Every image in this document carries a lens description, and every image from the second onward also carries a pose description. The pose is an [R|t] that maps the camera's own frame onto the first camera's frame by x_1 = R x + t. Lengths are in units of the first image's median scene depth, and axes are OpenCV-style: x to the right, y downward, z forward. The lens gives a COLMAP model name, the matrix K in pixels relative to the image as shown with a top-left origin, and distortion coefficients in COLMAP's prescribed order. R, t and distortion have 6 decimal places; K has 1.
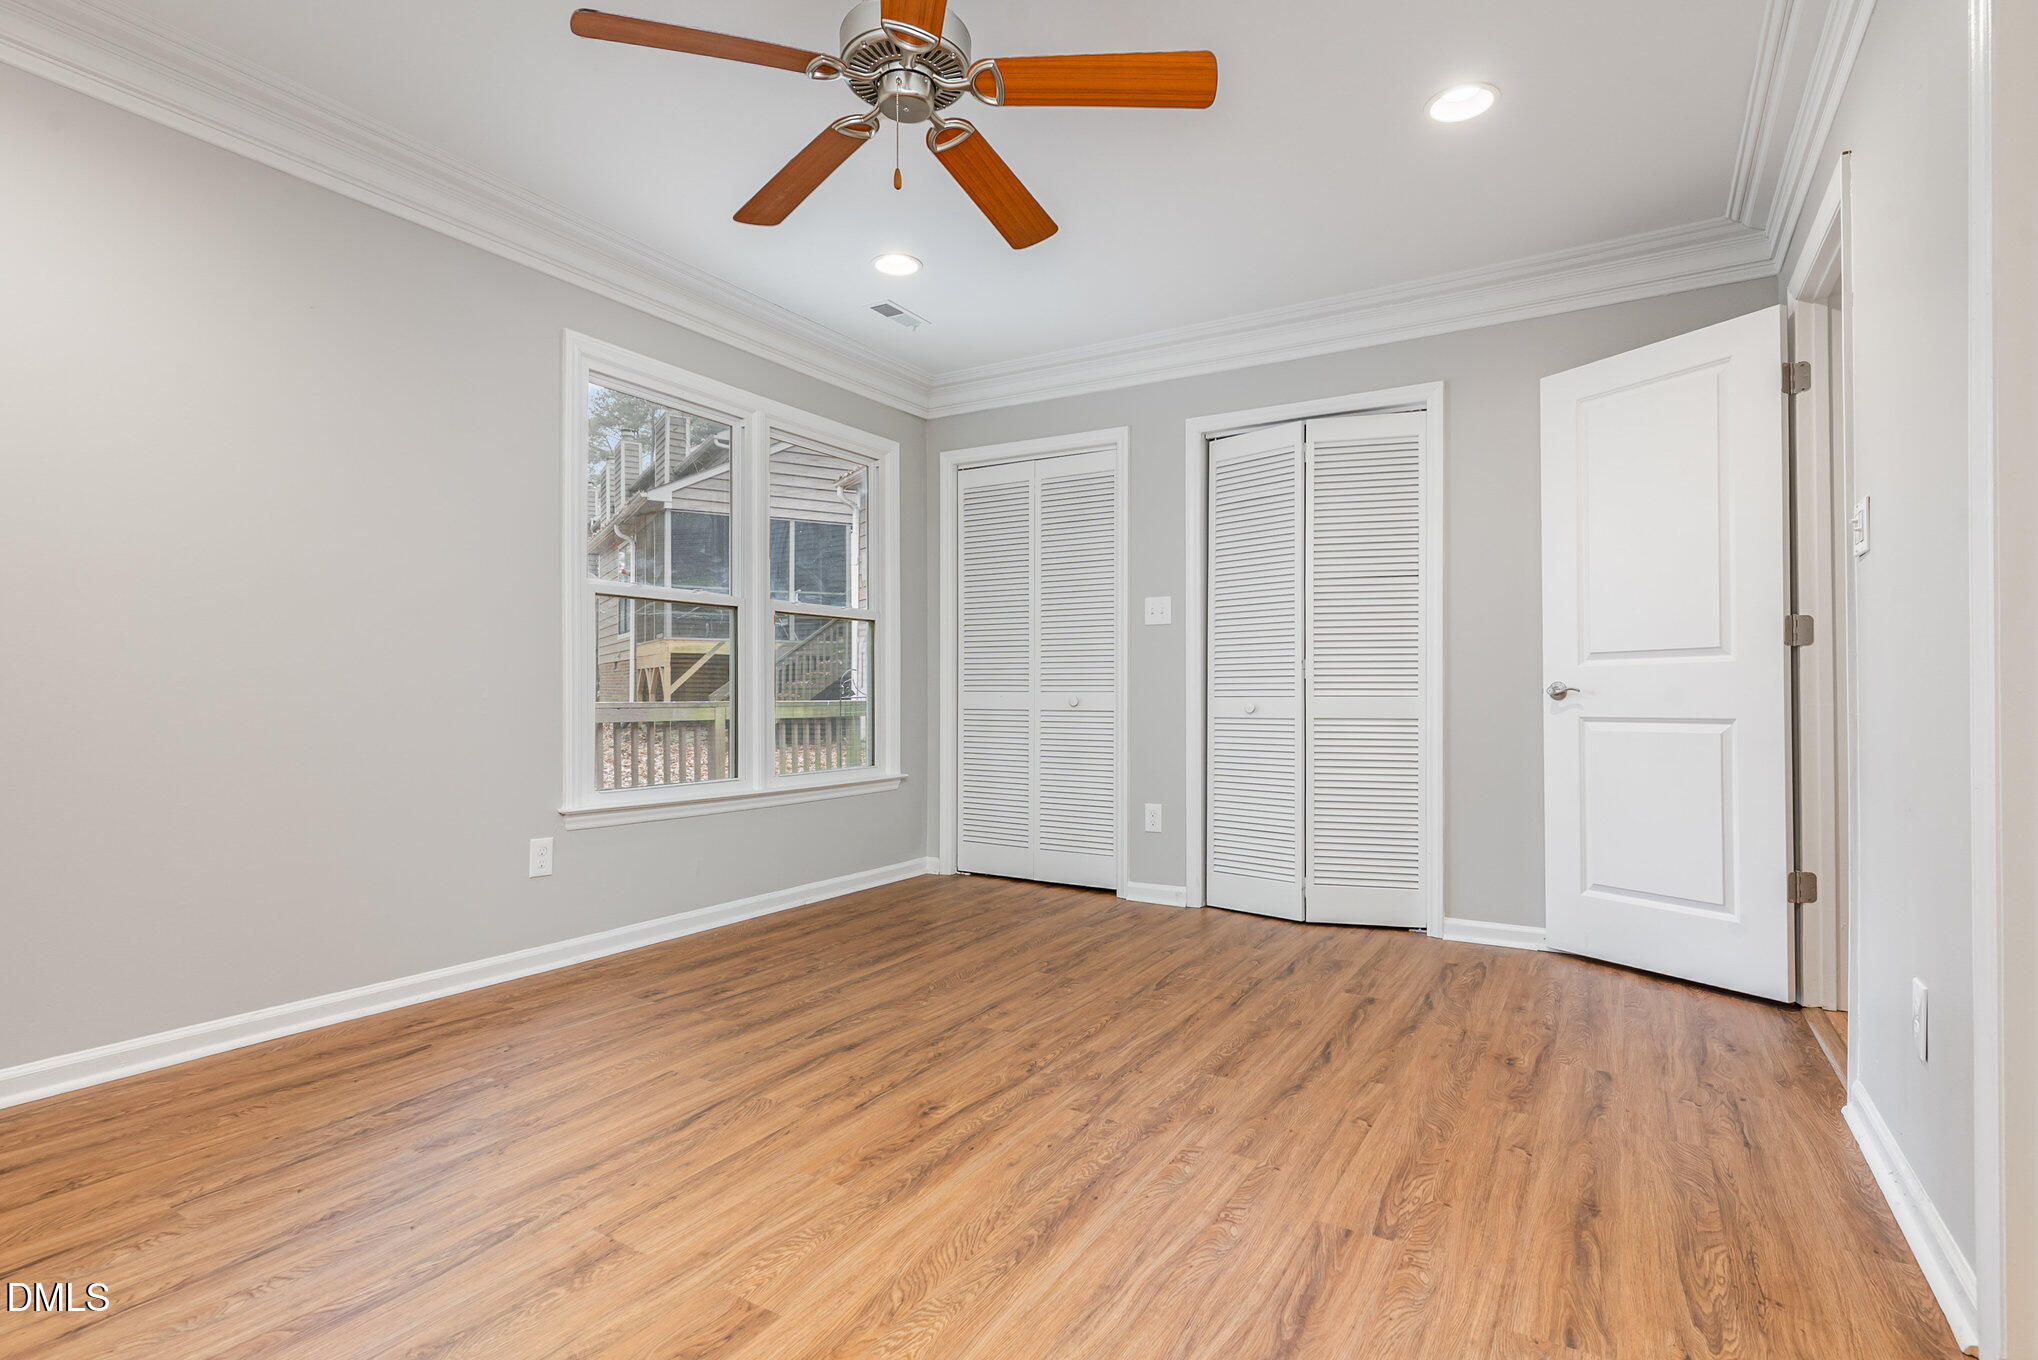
lens RADIAL K [[980.3, 0, 1016.5], [0, 980.3, 693.4], [0, 0, 1]] dist [0.002093, 0.000003]
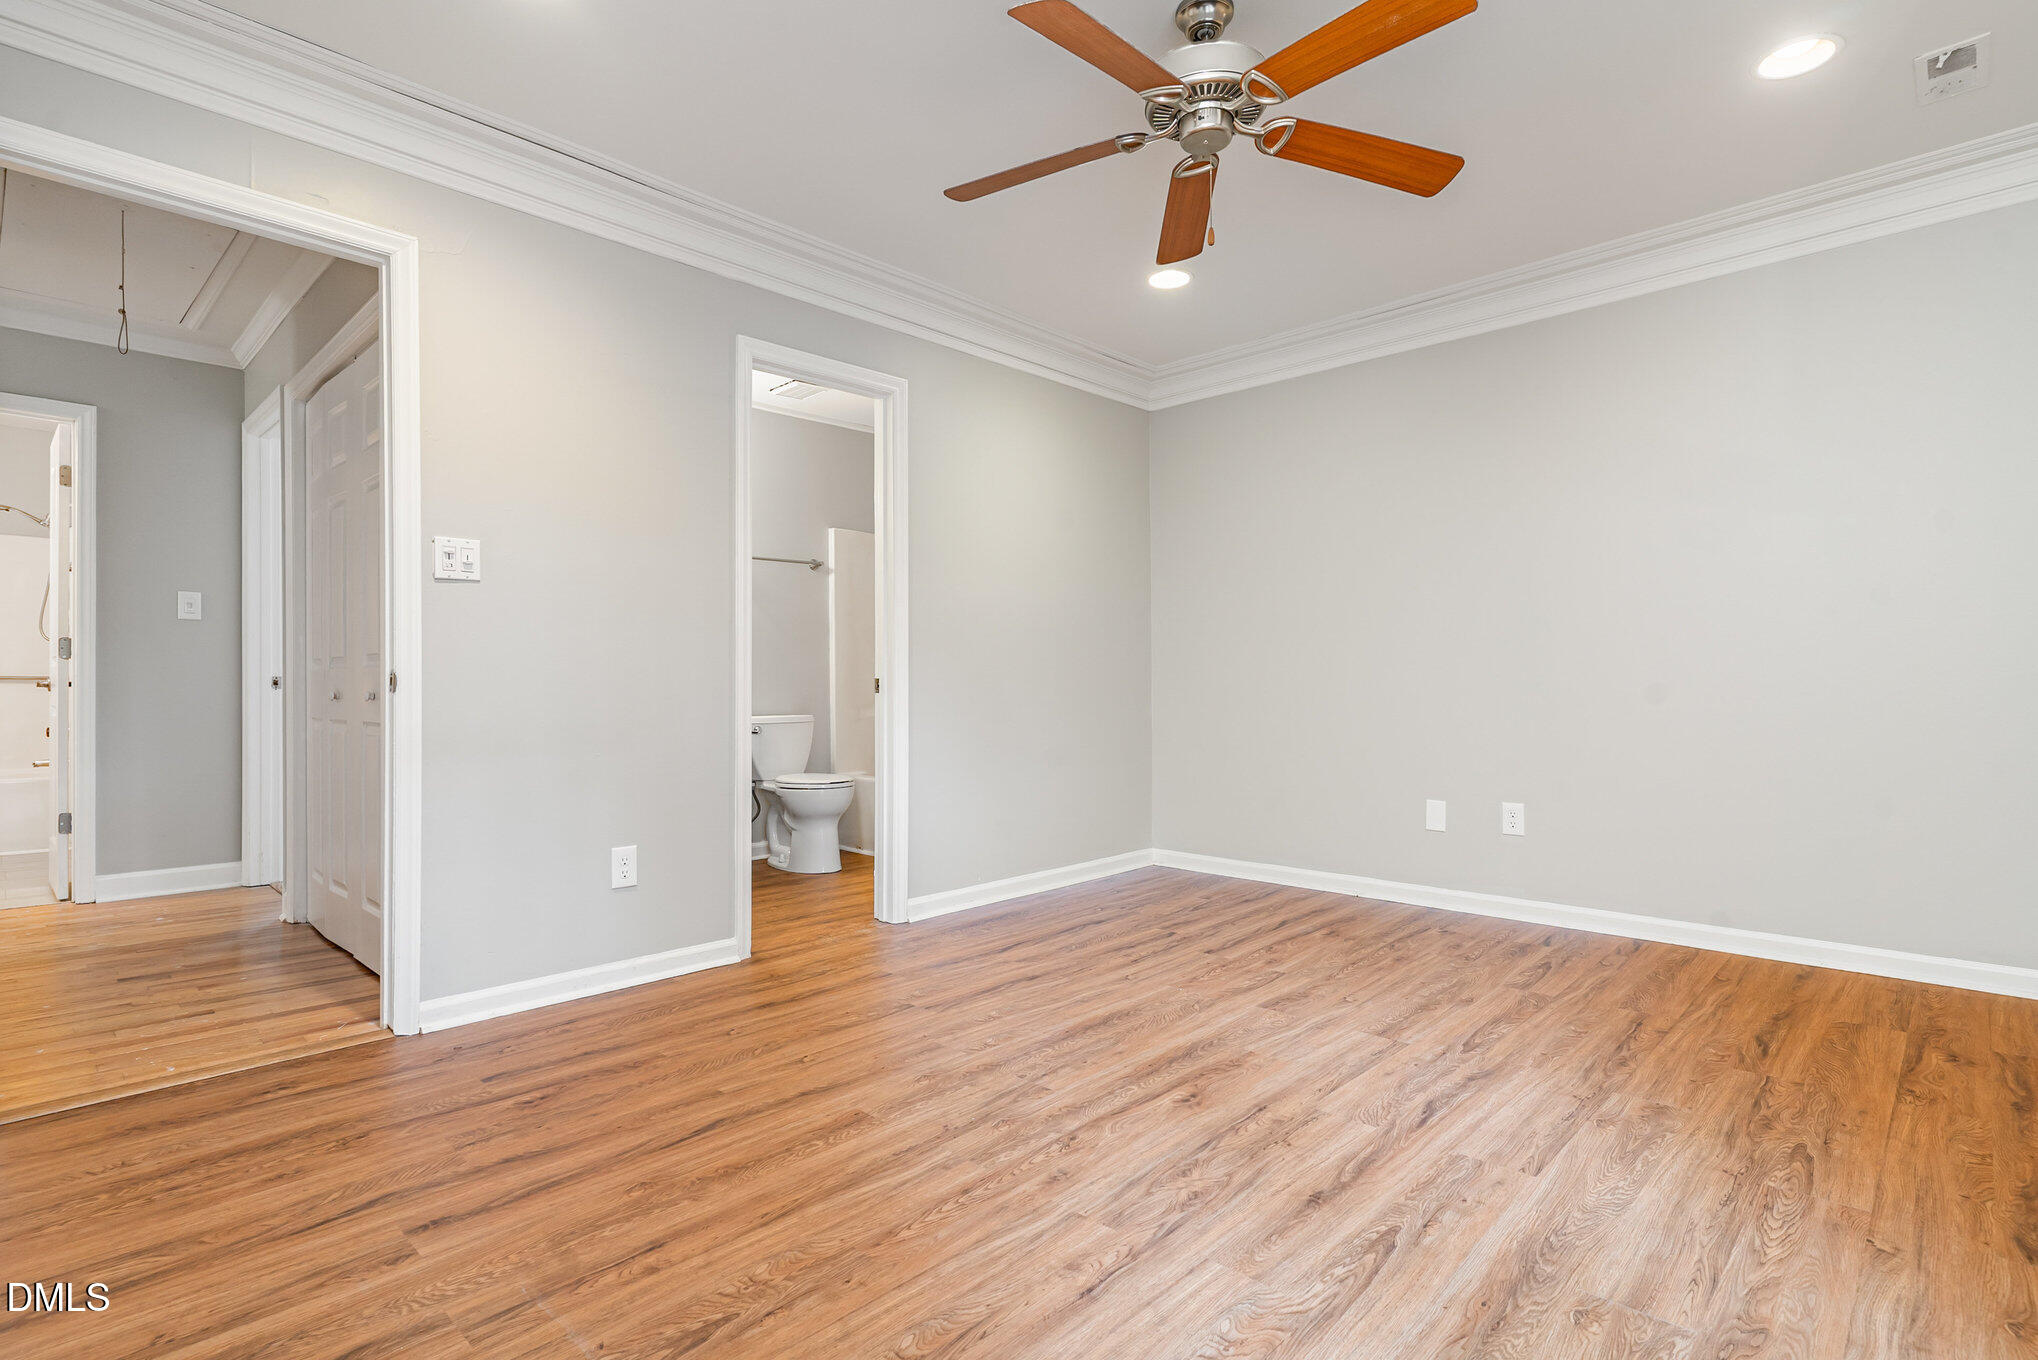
lens RADIAL K [[980.3, 0, 1016.5], [0, 980.3, 693.4], [0, 0, 1]] dist [0.002093, 0.000003]
pose [[-0.976802, 0.001459, 0.214140, -0.126393], [0.003178, 0.999965, 0.007685, 0.000090], [-0.214122, 0.008187, -0.976773, 1.940224]]
